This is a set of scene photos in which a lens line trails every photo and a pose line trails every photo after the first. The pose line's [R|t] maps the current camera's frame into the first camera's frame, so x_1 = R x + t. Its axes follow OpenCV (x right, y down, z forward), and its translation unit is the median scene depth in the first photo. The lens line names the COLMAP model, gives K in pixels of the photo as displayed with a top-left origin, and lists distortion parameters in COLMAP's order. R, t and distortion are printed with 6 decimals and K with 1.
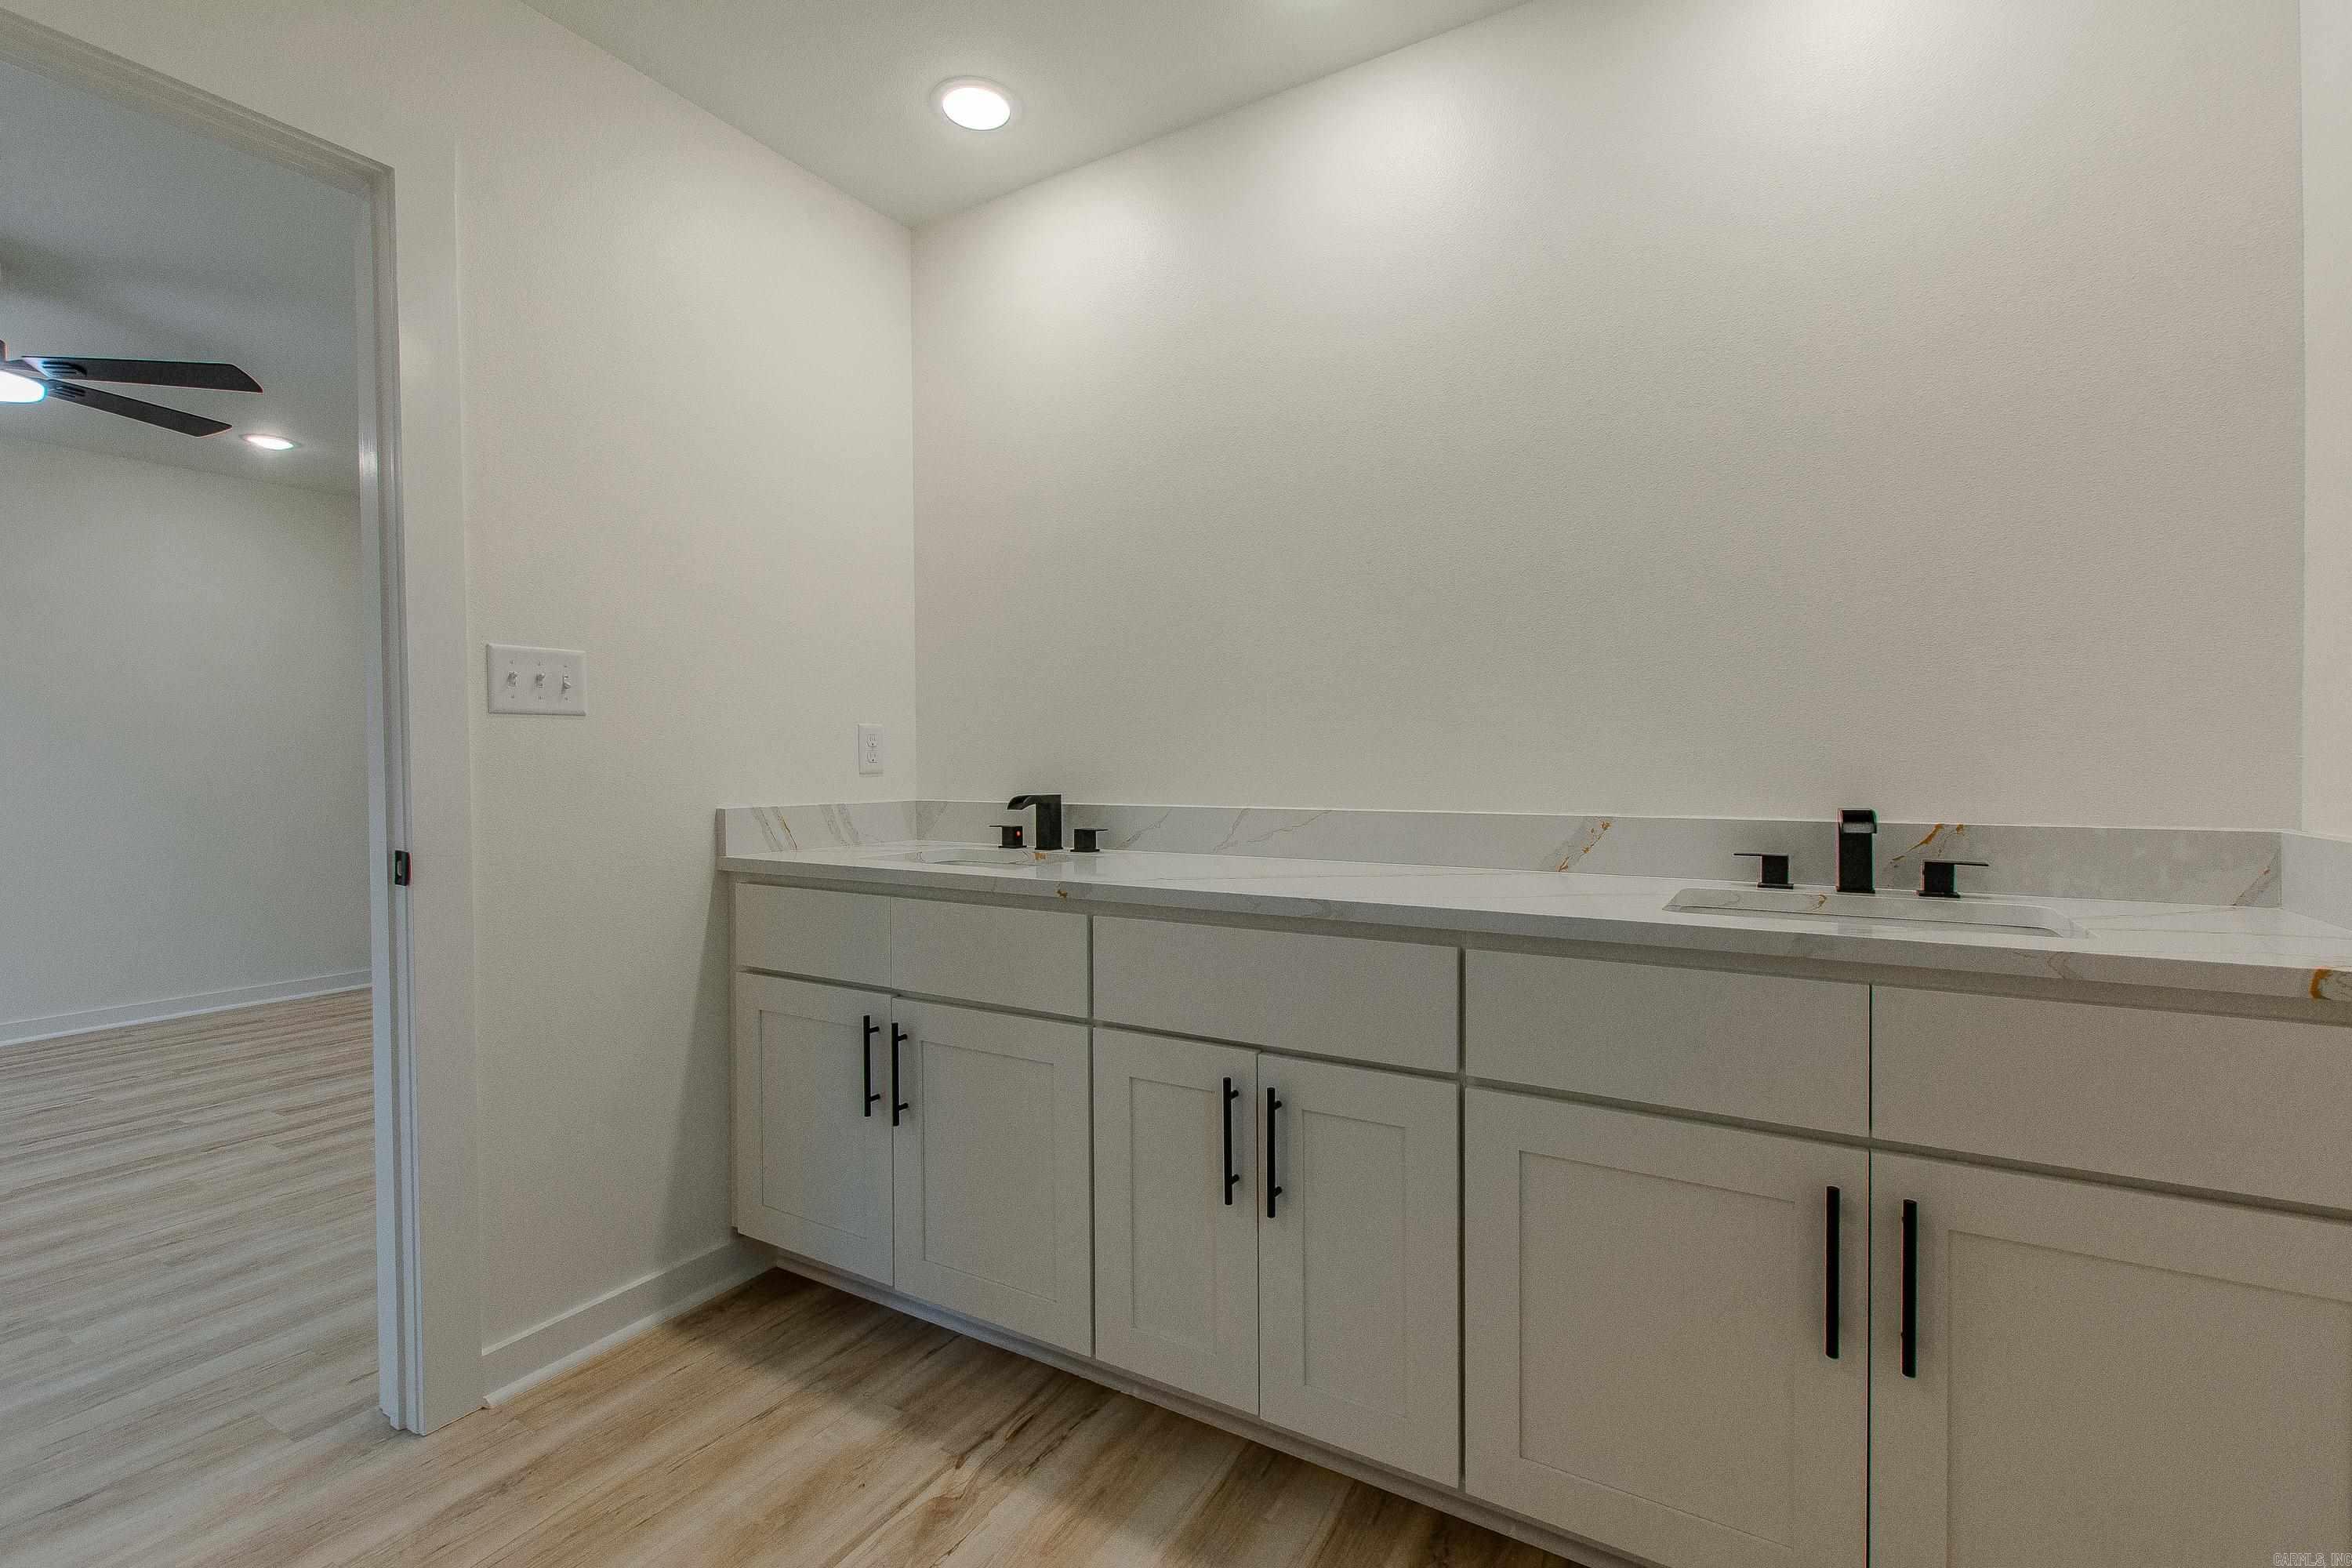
lens RADIAL K [[1027.6, 0, 1192.7], [0, 1027.6, 749.8], [0, 0, 1]] dist [0.004809, -0.002875]
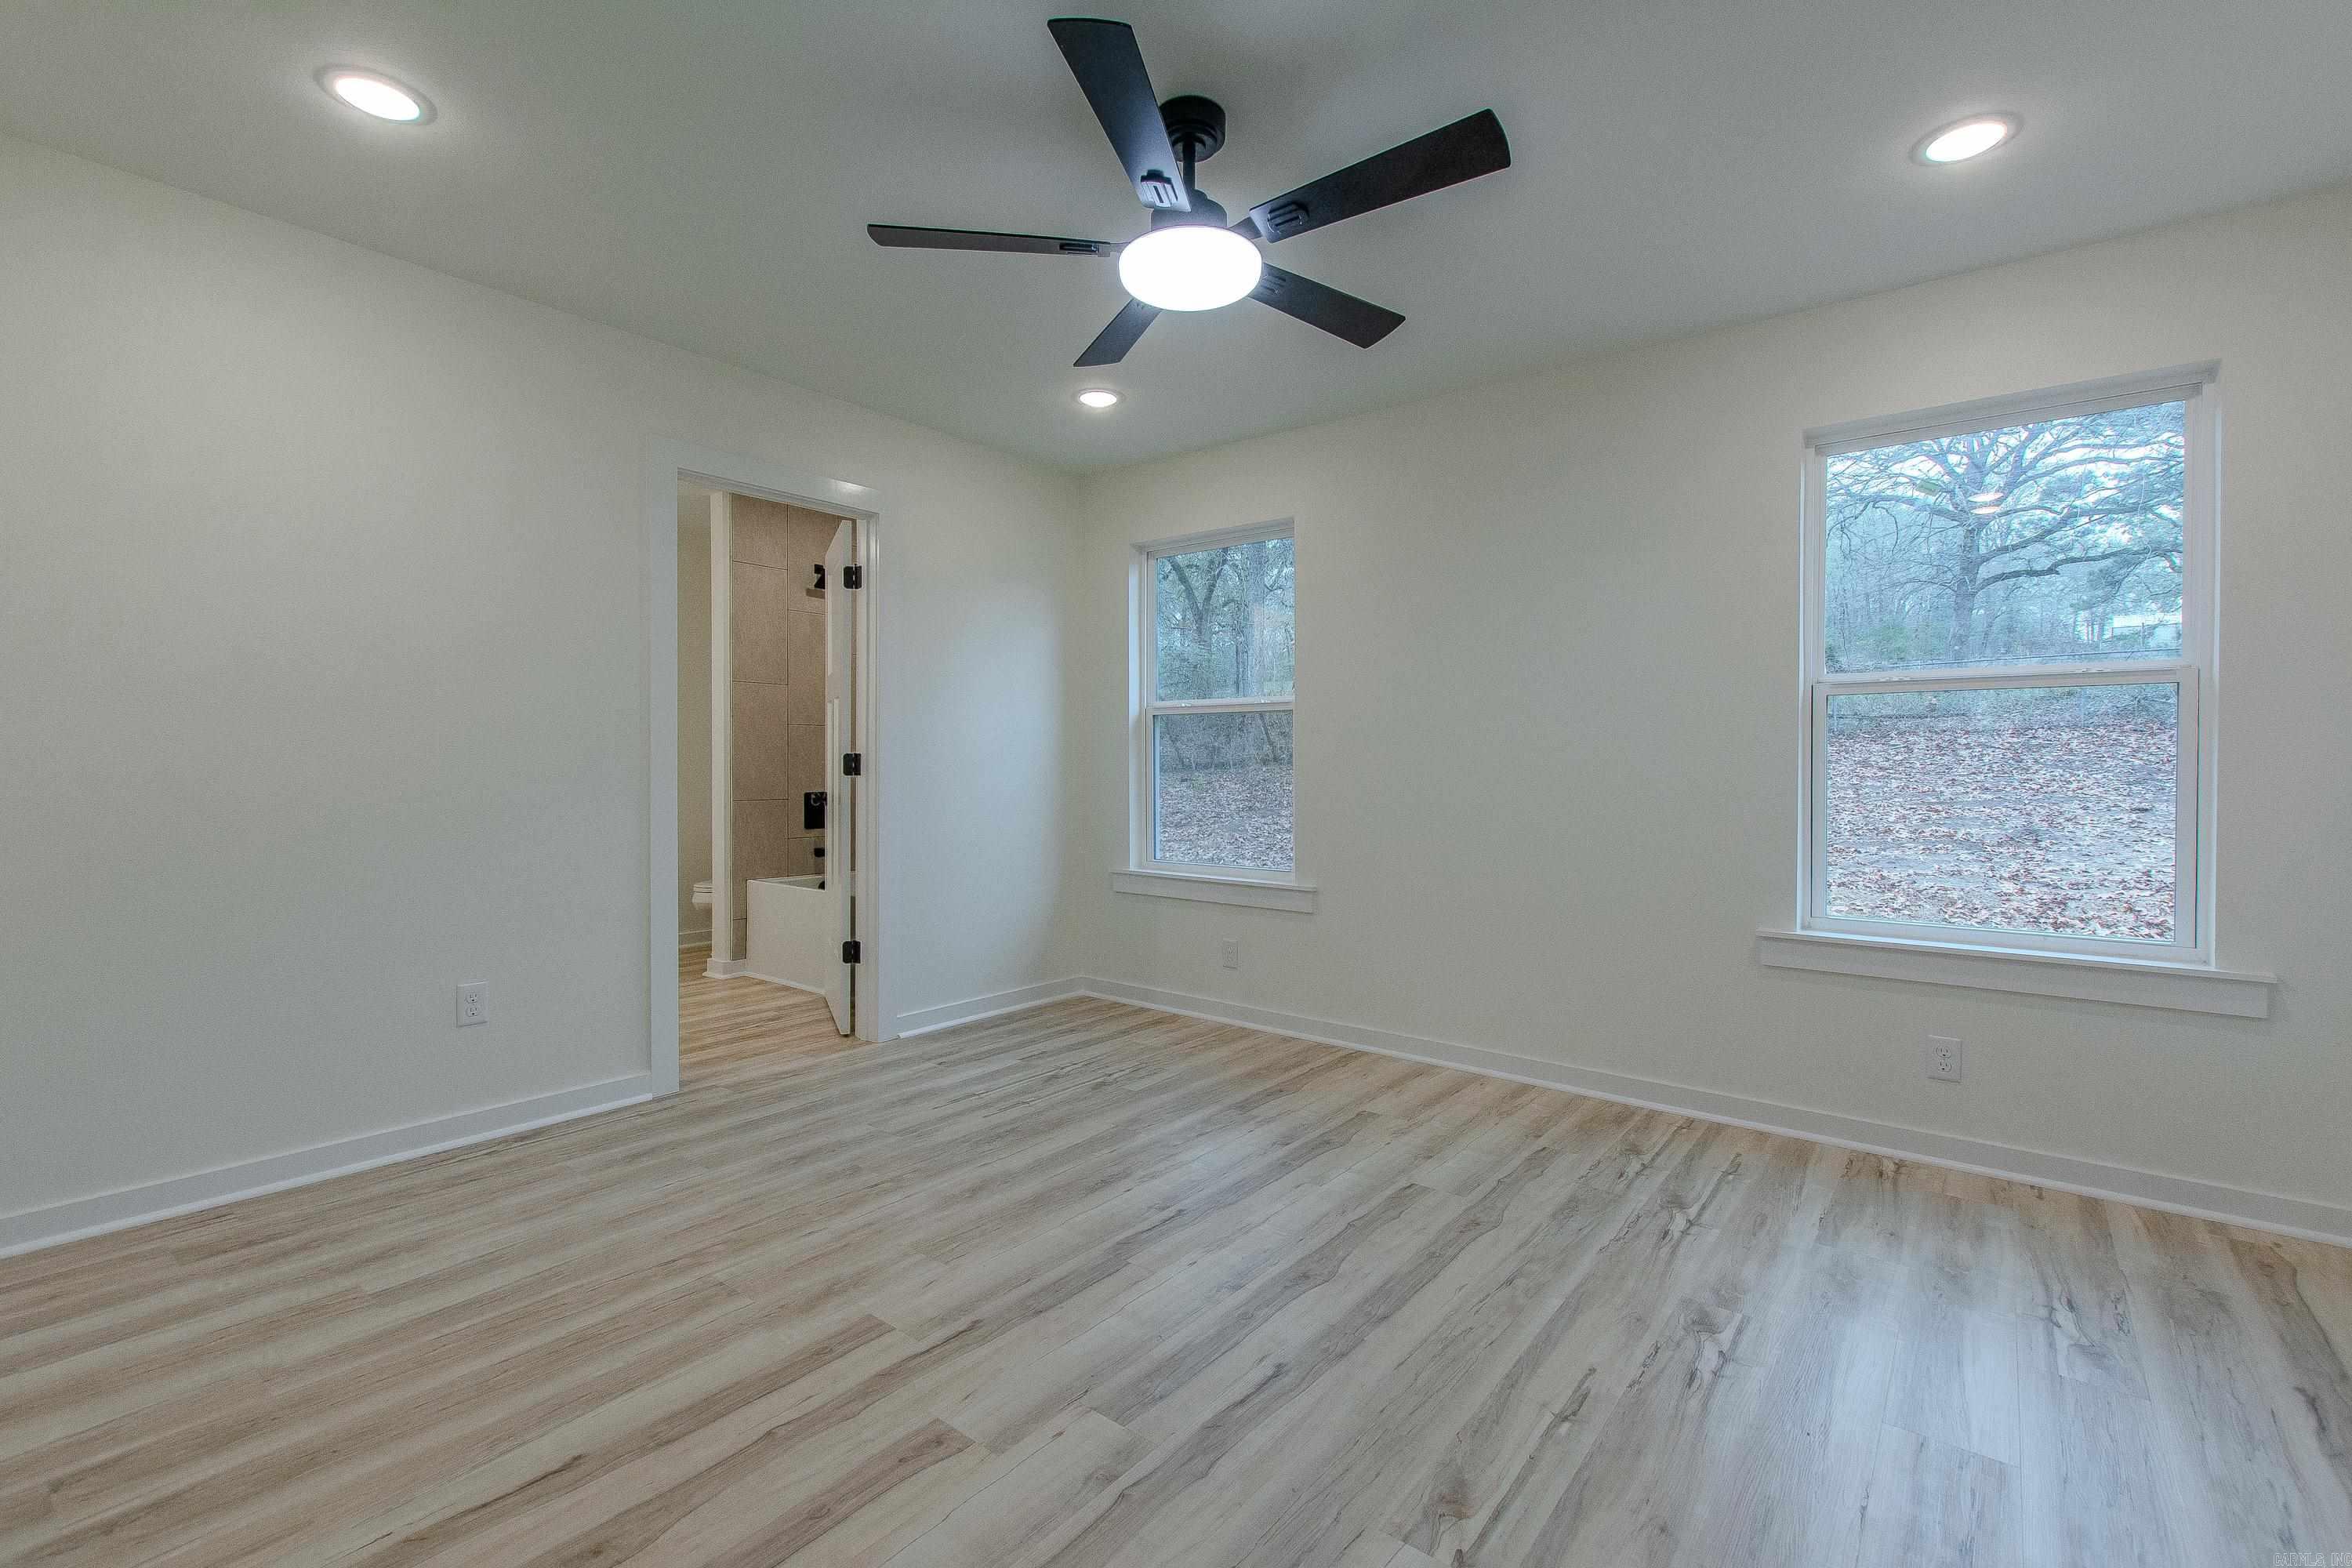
lens RADIAL K [[1027.6, 0, 1181.2], [0, 1027.6, 786.6], [0, 0, 1]] dist [0.004809, -0.002875]
pose [[-0.989892, 0.001320, 0.141816, -1.609180], [0.003292, 0.999901, 0.013675, 0.037994], [-0.141784, 0.014003, -0.989799, 2.230772]]
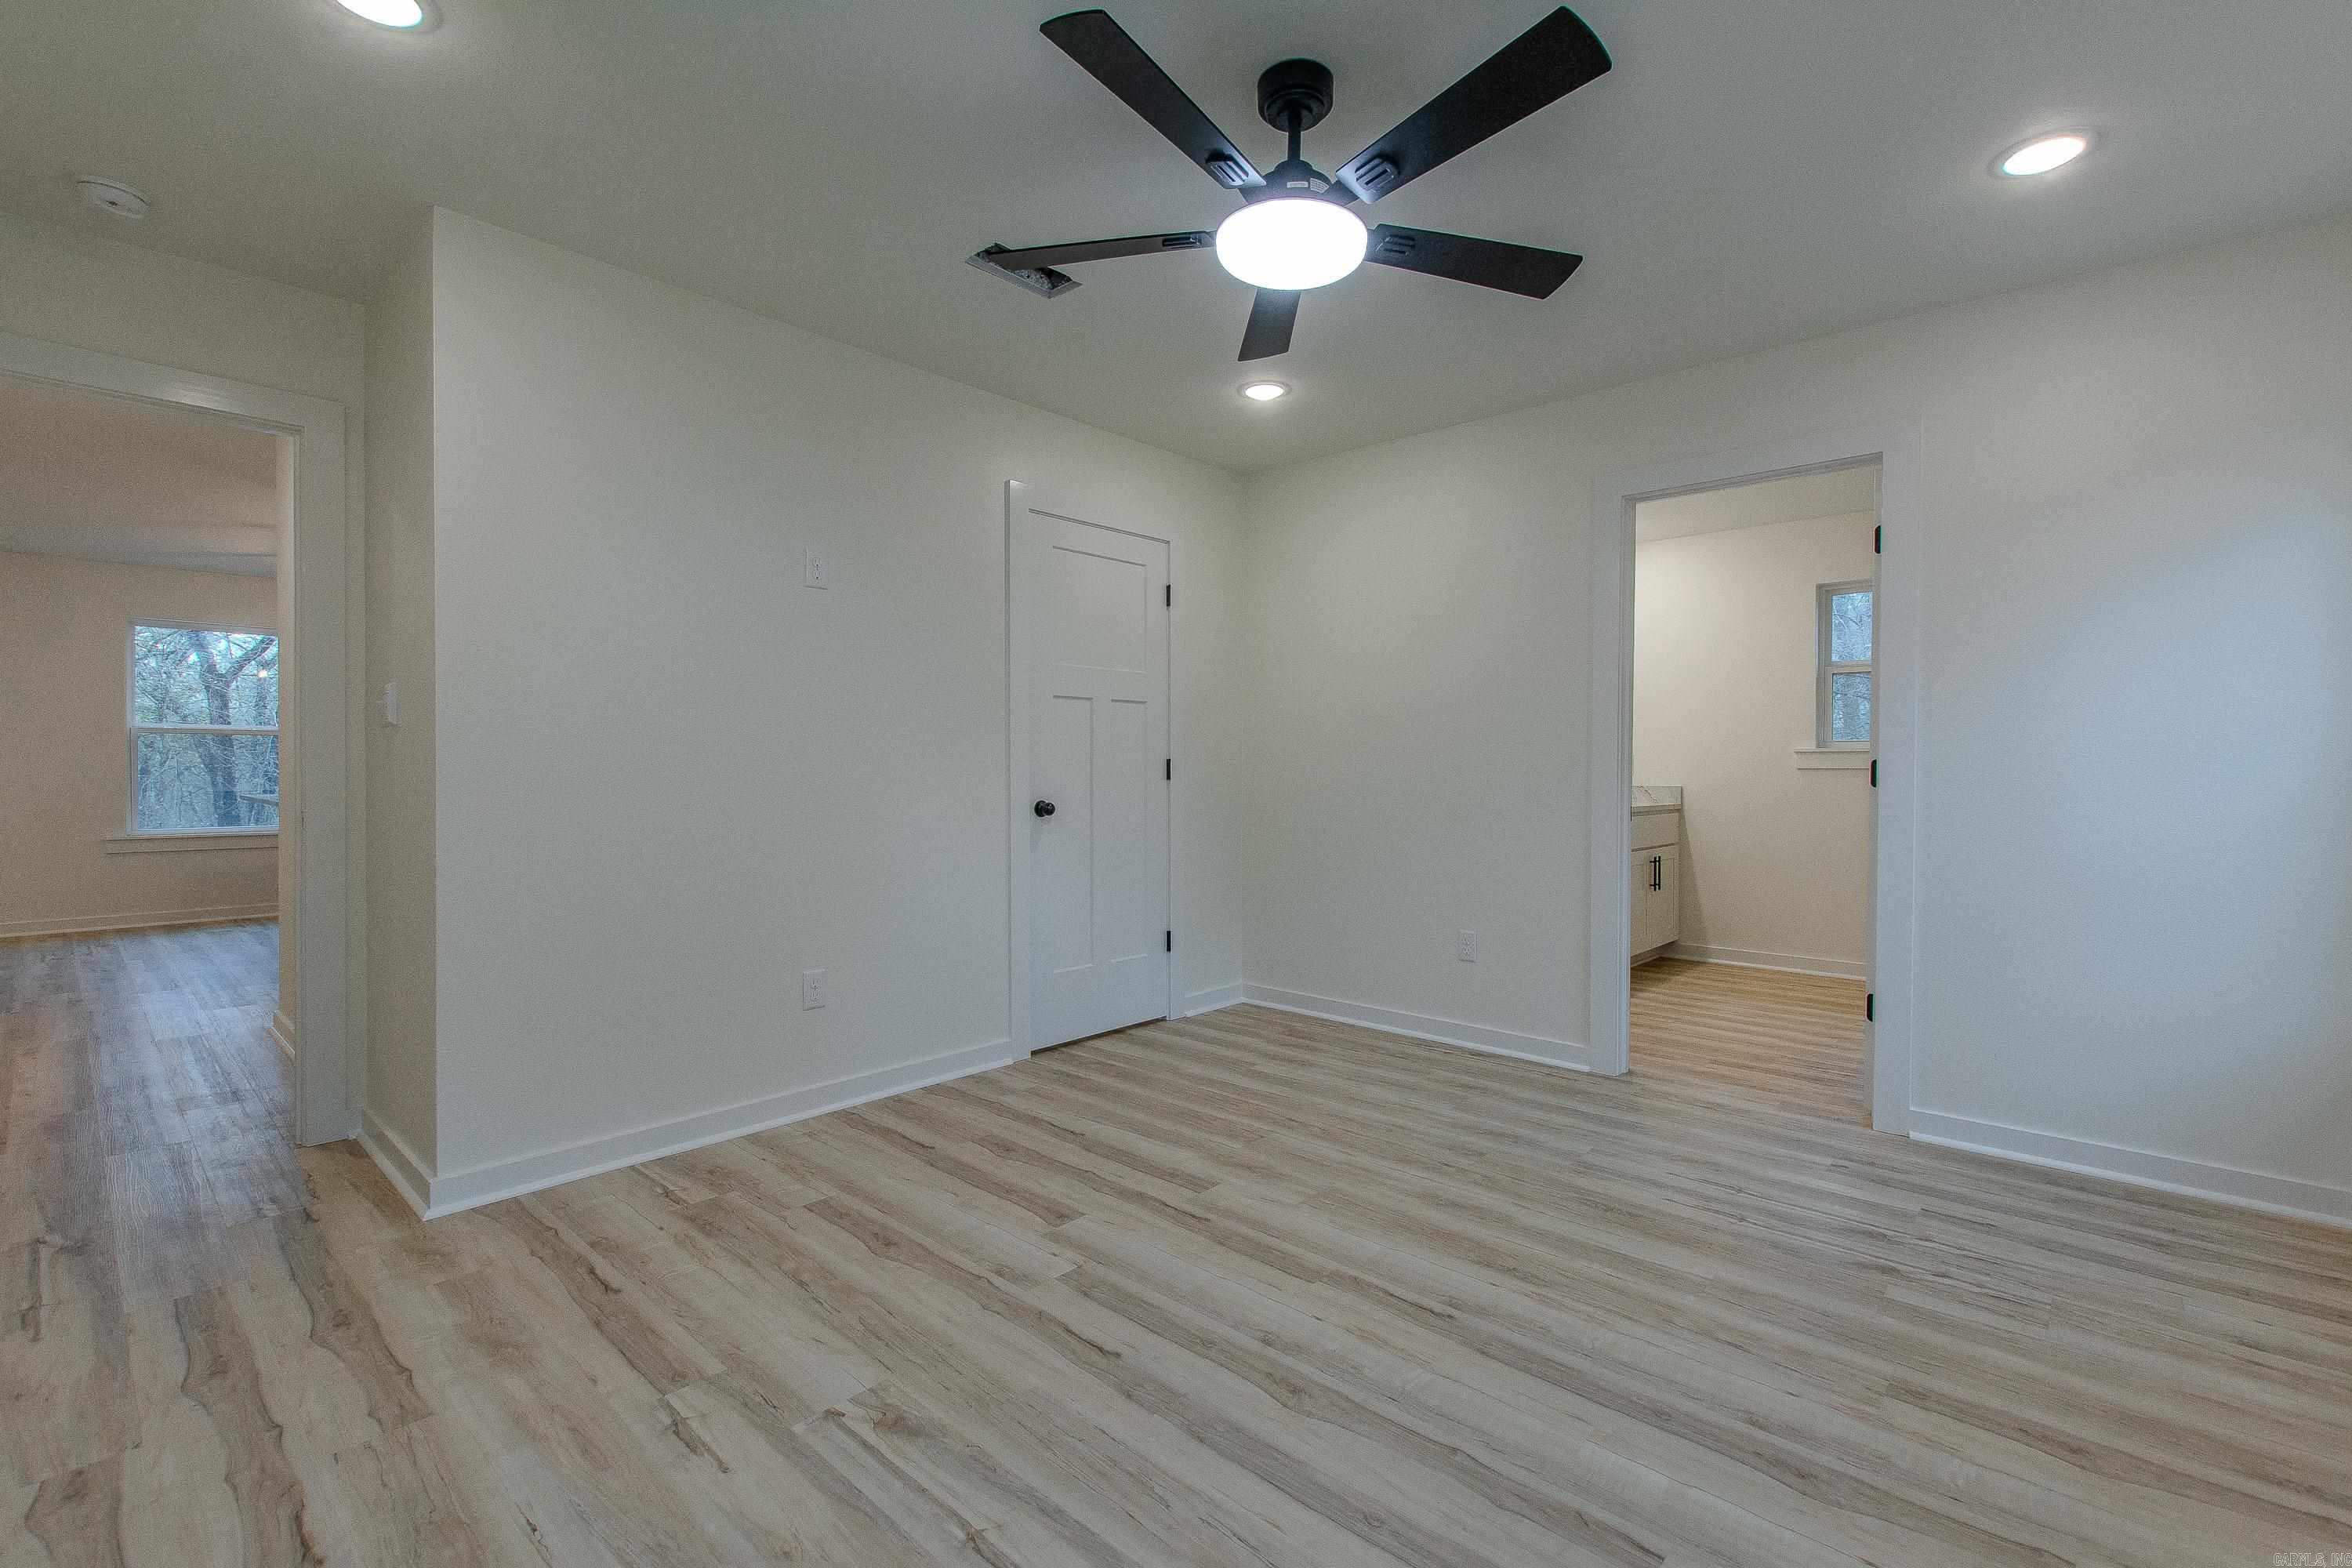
lens RADIAL K [[1027.6, 0, 1188.6], [0, 1027.6, 770.3], [0, 0, 1]] dist [0.004809, -0.002875]
pose [[0.206365, 0.006888, 0.978451, -2.415313], [-0.013211, 0.999904, -0.004253, 0.036657], [-0.978386, -0.012049, 0.206436, 1.146584]]
